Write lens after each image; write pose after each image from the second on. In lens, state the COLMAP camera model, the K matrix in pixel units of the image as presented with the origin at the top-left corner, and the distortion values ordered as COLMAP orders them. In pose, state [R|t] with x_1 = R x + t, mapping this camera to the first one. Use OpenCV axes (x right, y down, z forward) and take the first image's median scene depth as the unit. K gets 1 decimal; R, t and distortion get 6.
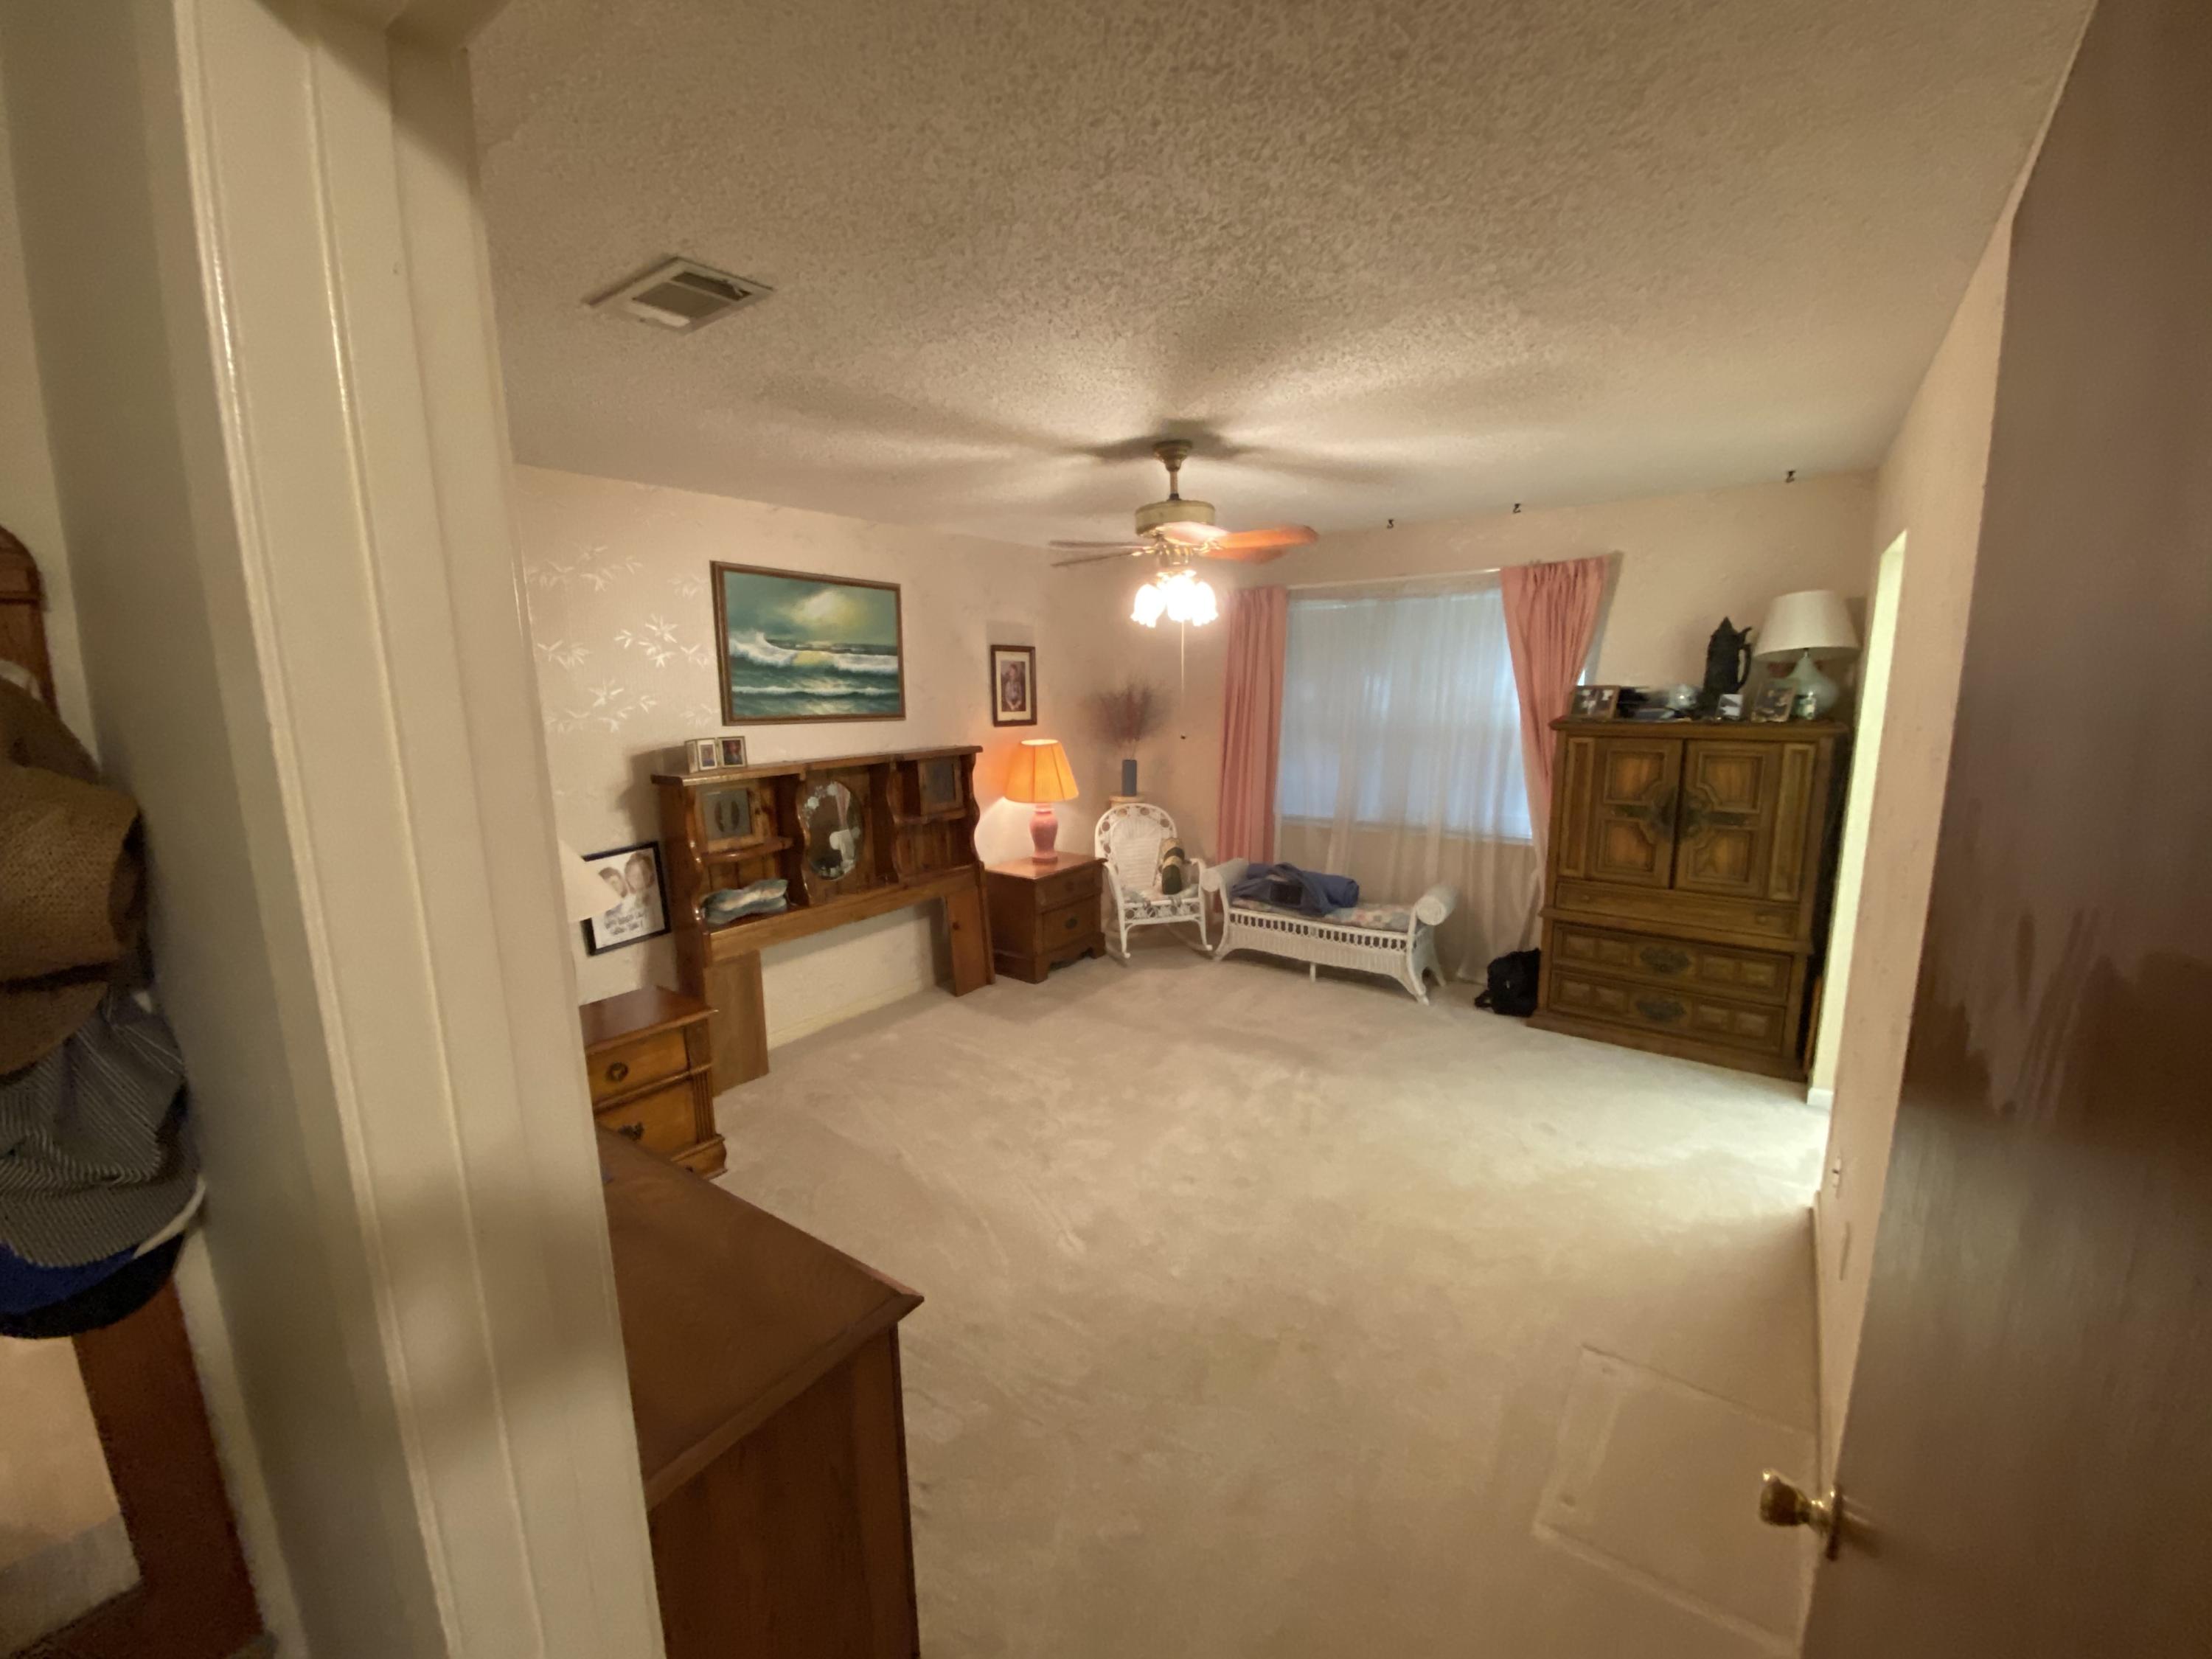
lens RADIAL K [[887.4, 0, 1095.1], [0, 887.4, 829.0], [0, 0, 1]] dist [0.000348, -0.000131]
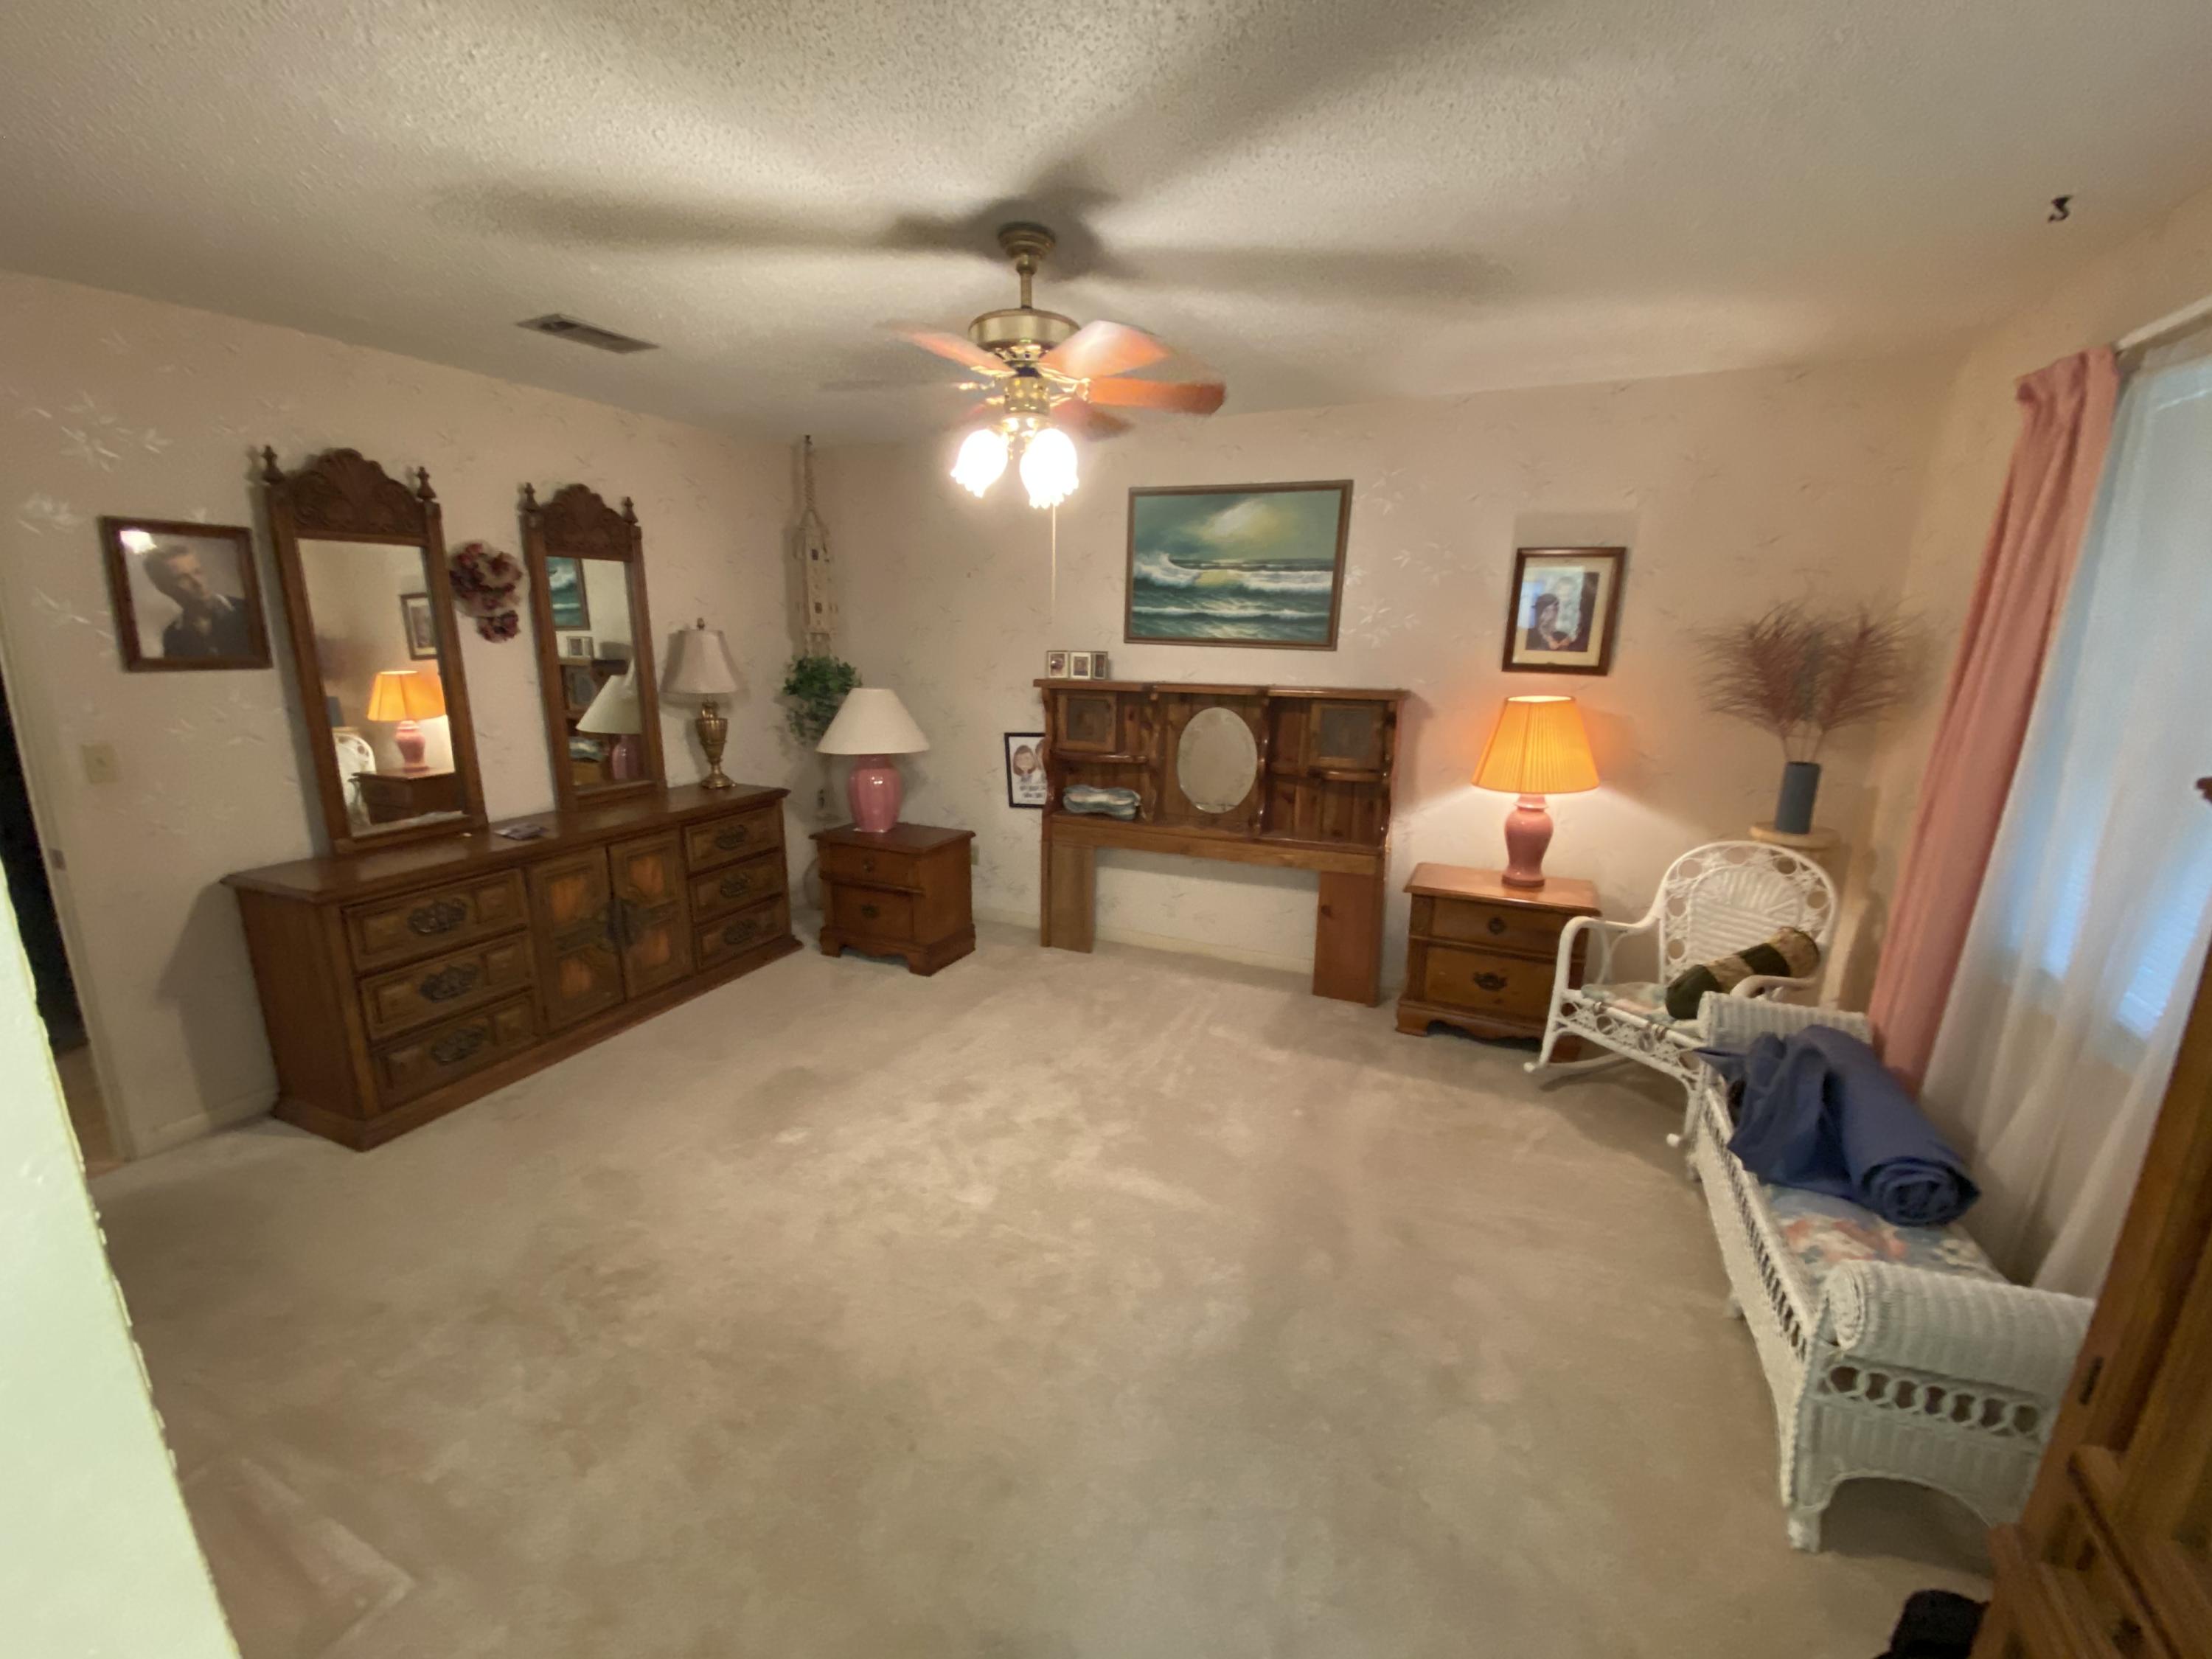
lens RADIAL K [[887.4, 0, 1086.7], [0, 887.4, 841.3], [0, 0, 1]] dist [0.000348, -0.000131]
pose [[0.184148, 0.246337, -0.951529, 0.613621], [-0.176459, 0.960642, 0.214546, -0.095636], [0.966929, 0.128397, 0.220368, 0.663109]]
